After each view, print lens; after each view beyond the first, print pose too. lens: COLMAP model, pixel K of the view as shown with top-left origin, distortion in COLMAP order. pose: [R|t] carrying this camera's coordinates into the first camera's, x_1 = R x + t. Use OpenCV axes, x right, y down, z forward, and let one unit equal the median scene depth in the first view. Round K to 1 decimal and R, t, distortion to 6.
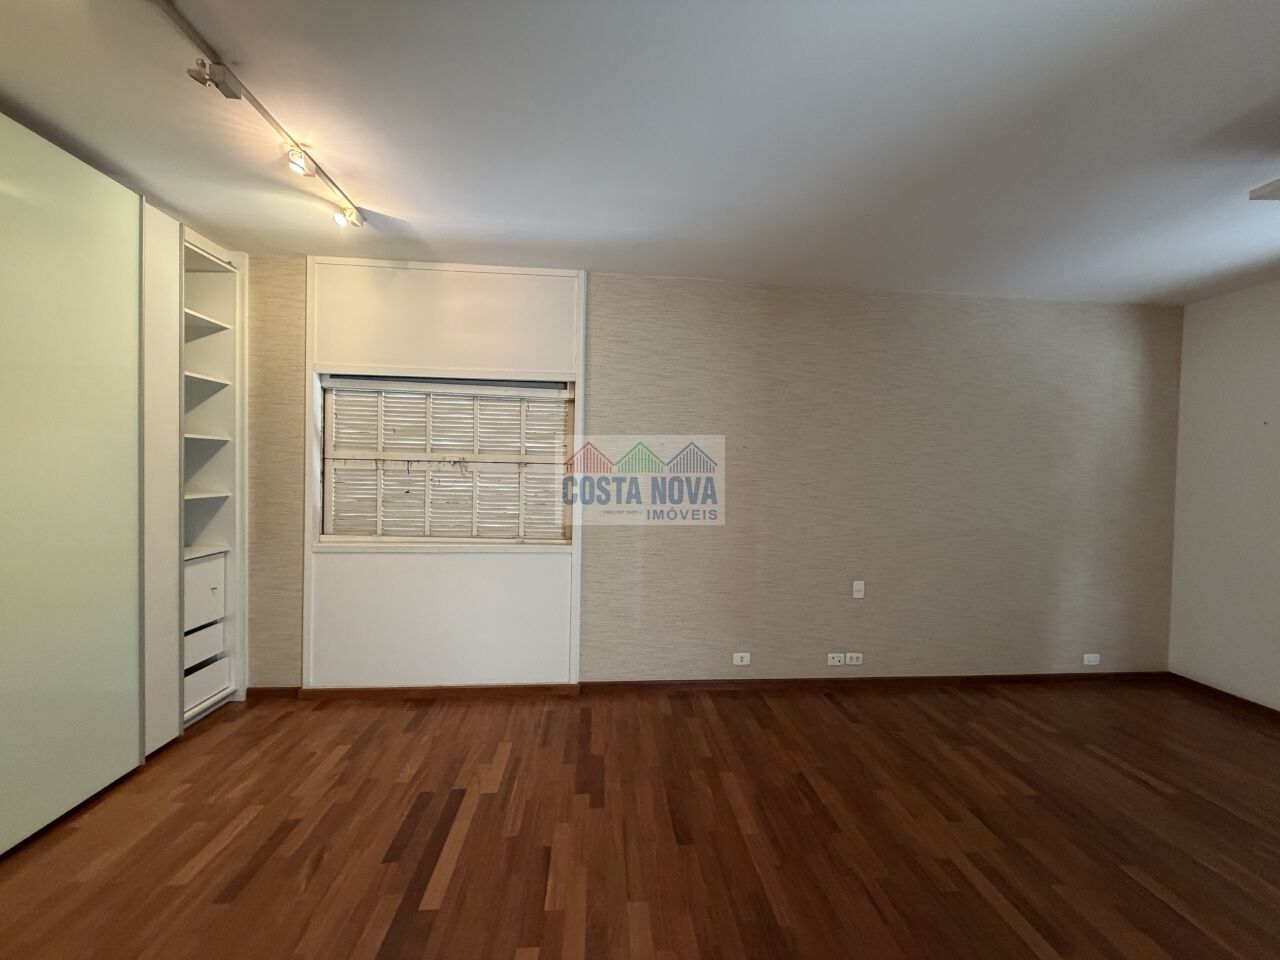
lens RADIAL K [[511.1, 0, 638.3], [0, 511.1, 477.5], [0, 0, 1]] dist [0.002121, -0.000747]
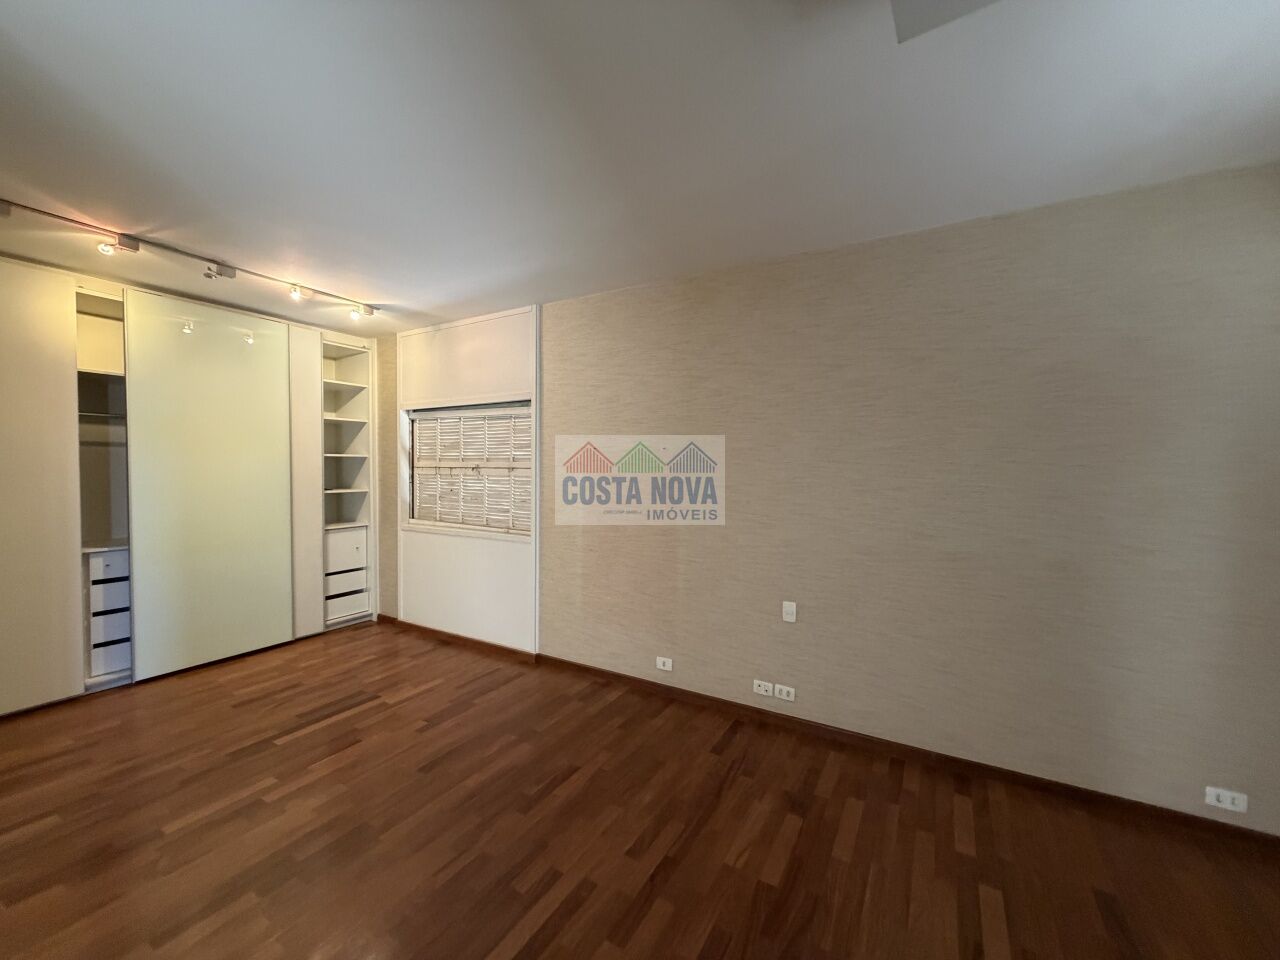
lens RADIAL K [[511.1, 0, 632.8], [0, 511.1, 478.0], [0, 0, 1]] dist [0.002121, -0.000747]
pose [[0.811649, -0.003171, -0.584136, 0.766010], [0.002269, 0.999995, -0.002276, -0.000915], [0.584140, 0.000522, 0.811653, 0.173139]]
